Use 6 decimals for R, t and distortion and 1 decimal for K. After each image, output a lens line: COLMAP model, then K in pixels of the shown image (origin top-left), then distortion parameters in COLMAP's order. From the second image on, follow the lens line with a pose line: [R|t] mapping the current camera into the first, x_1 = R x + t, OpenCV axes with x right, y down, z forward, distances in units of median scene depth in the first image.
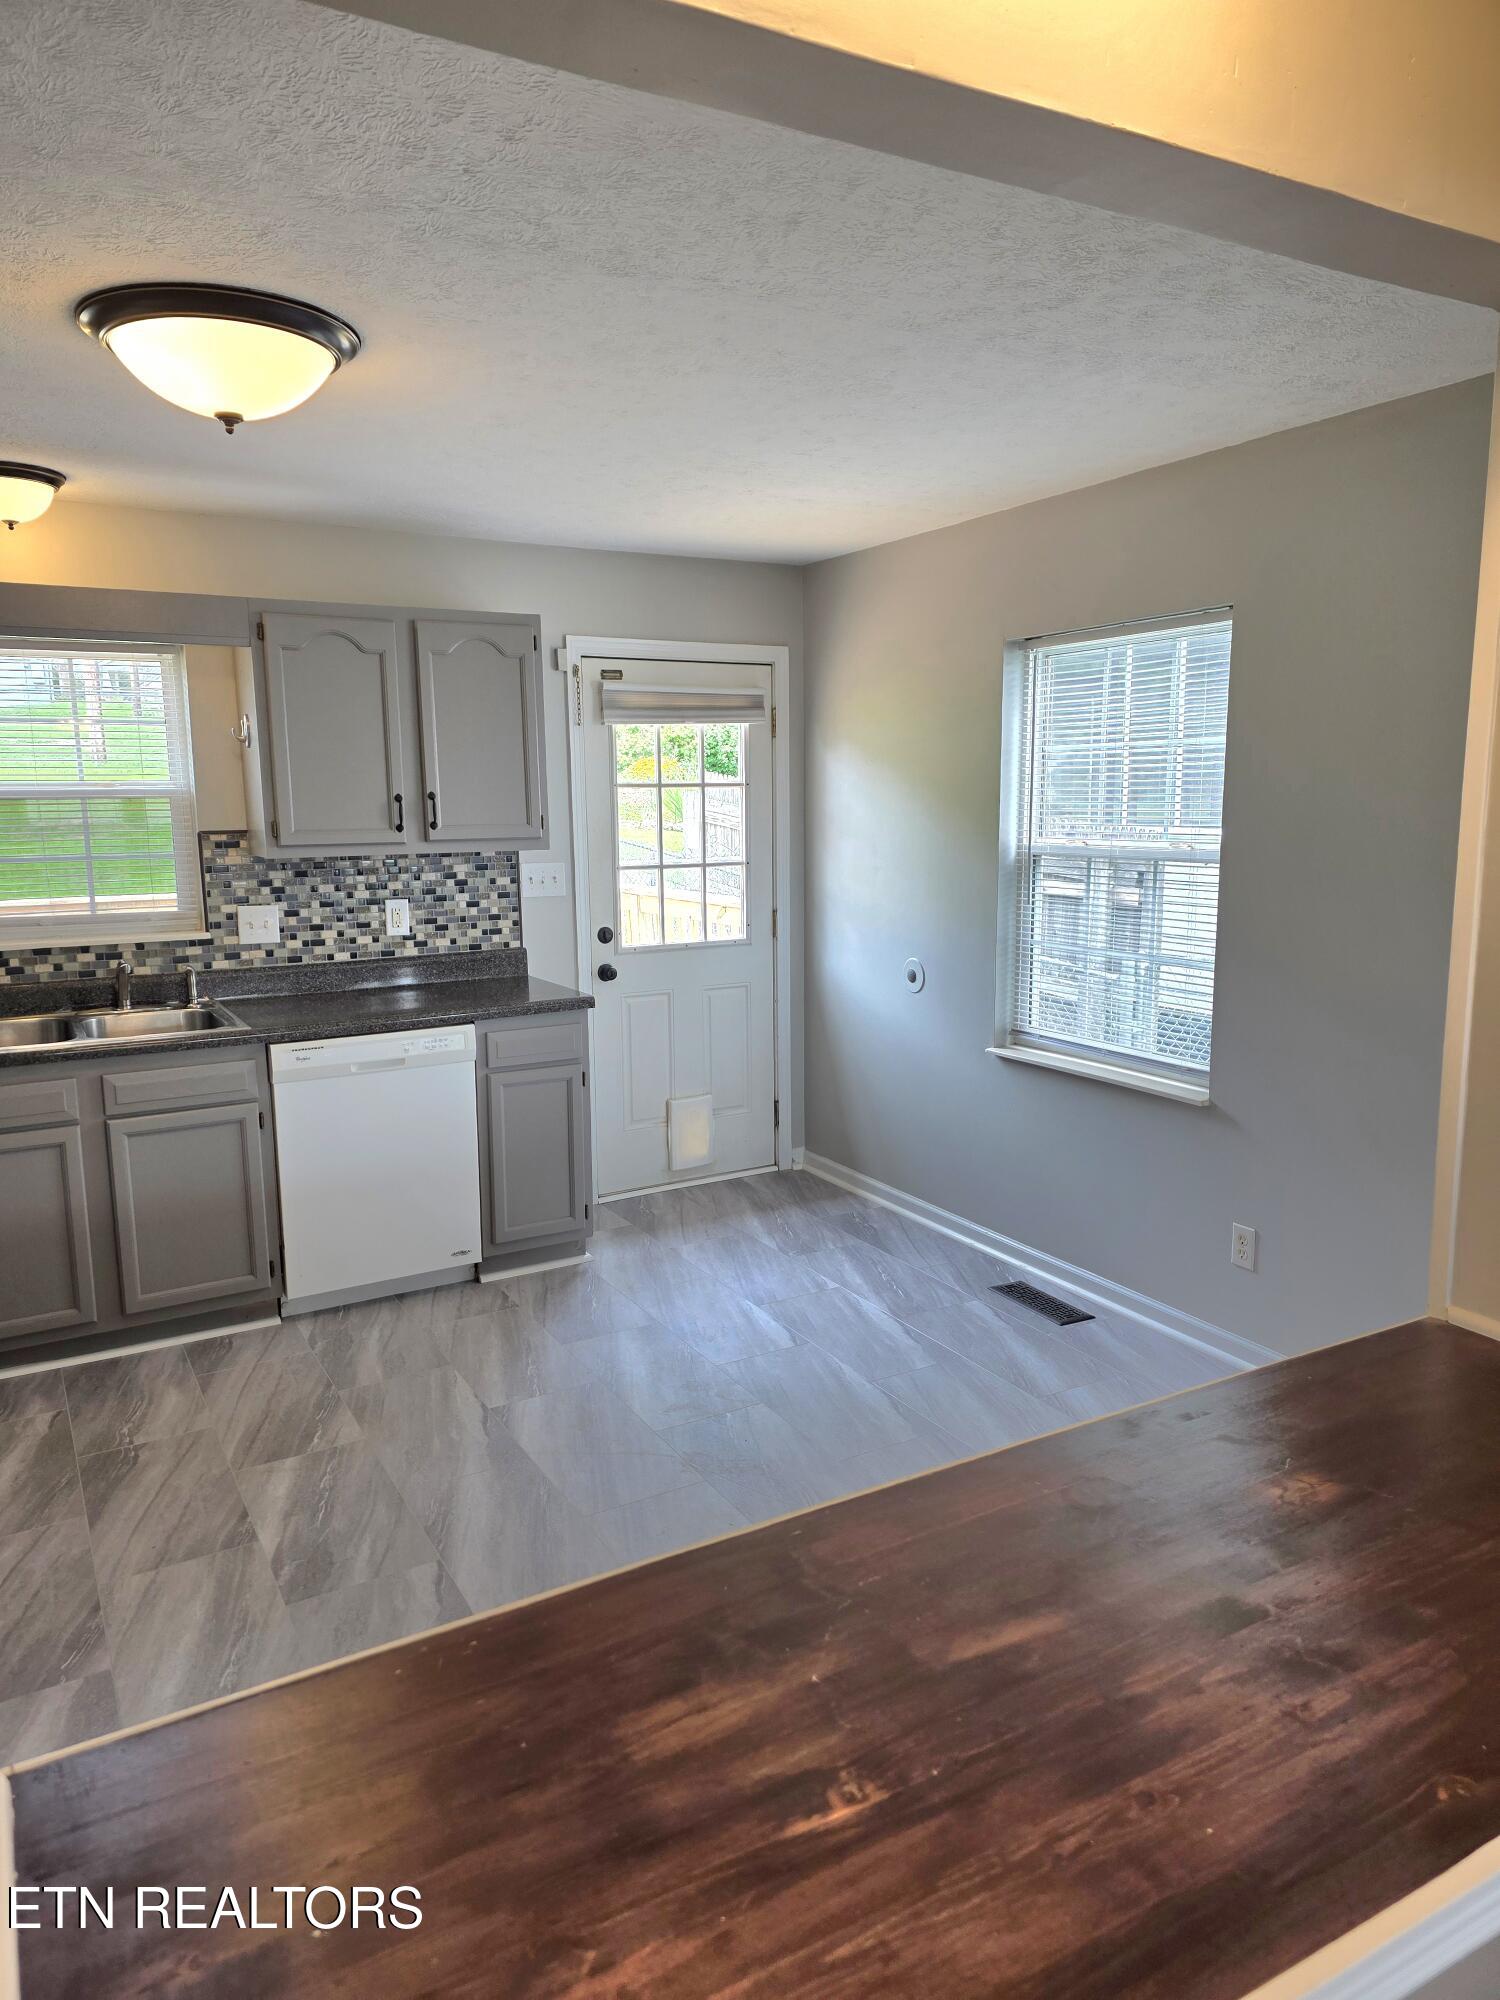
lens RADIAL K [[1339.9, 0, 754.1], [0, 1339.9, 993.3], [0, 0, 1]] dist [0.068055, -0.050453]
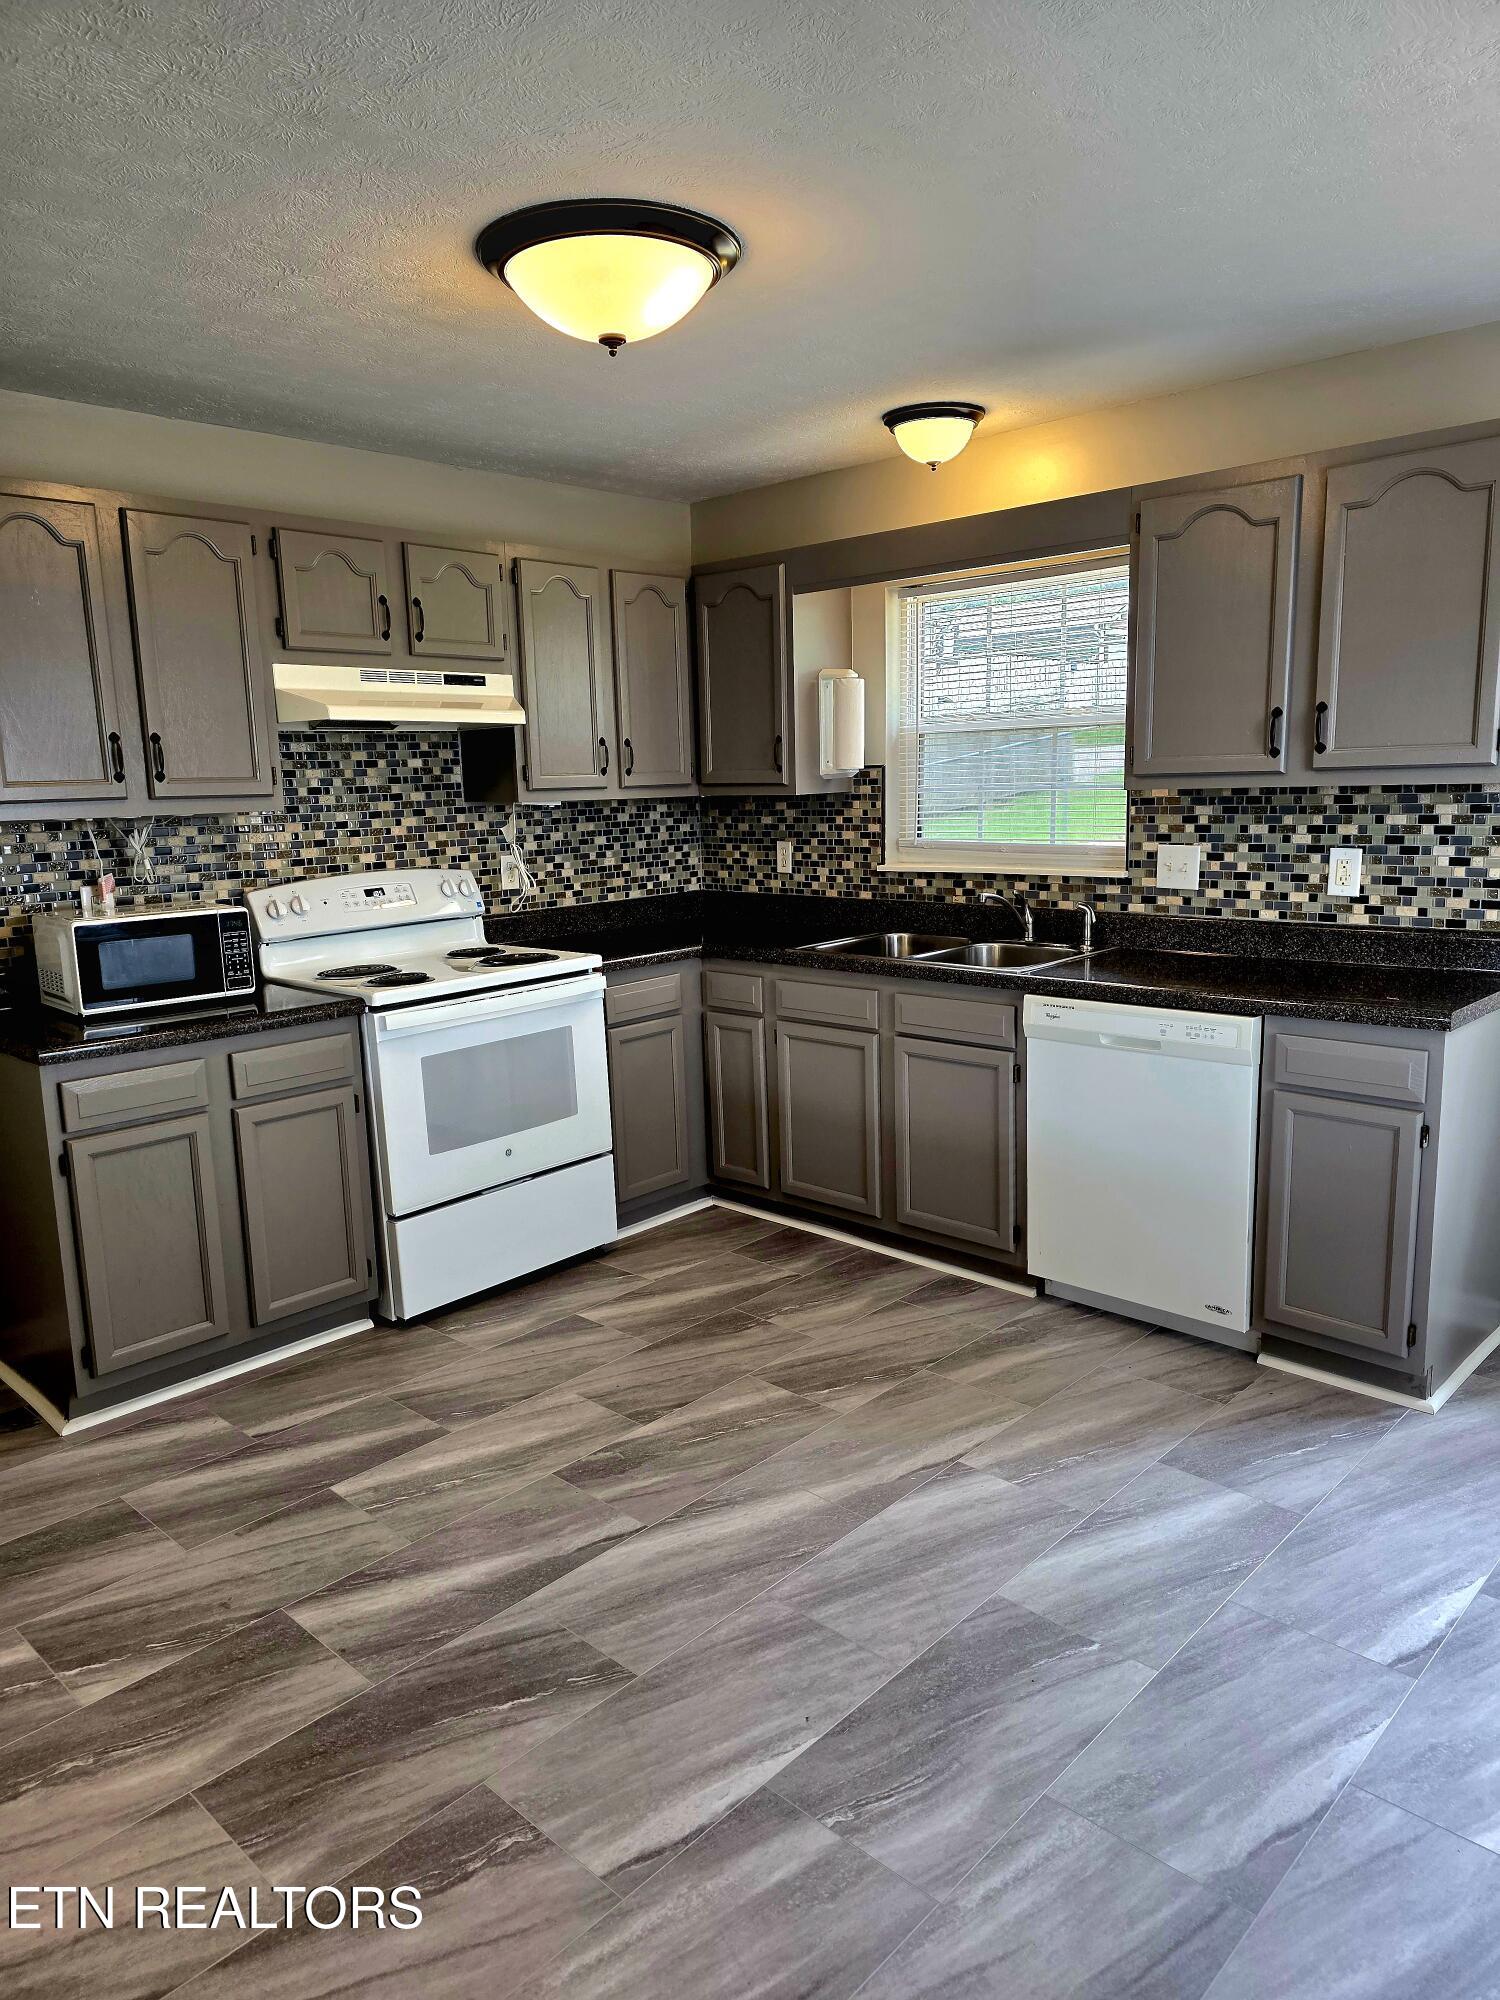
lens RADIAL K [[1339.9, 0, 737.6], [0, 1339.9, 1008.1], [0, 0, 1]] dist [0.068055, -0.050453]
pose [[0.278220, 0.171773, -0.945033, 0.410796], [-0.118718, 0.982485, 0.143630, -0.055117], [0.953153, 0.072232, 0.293739, 0.502587]]
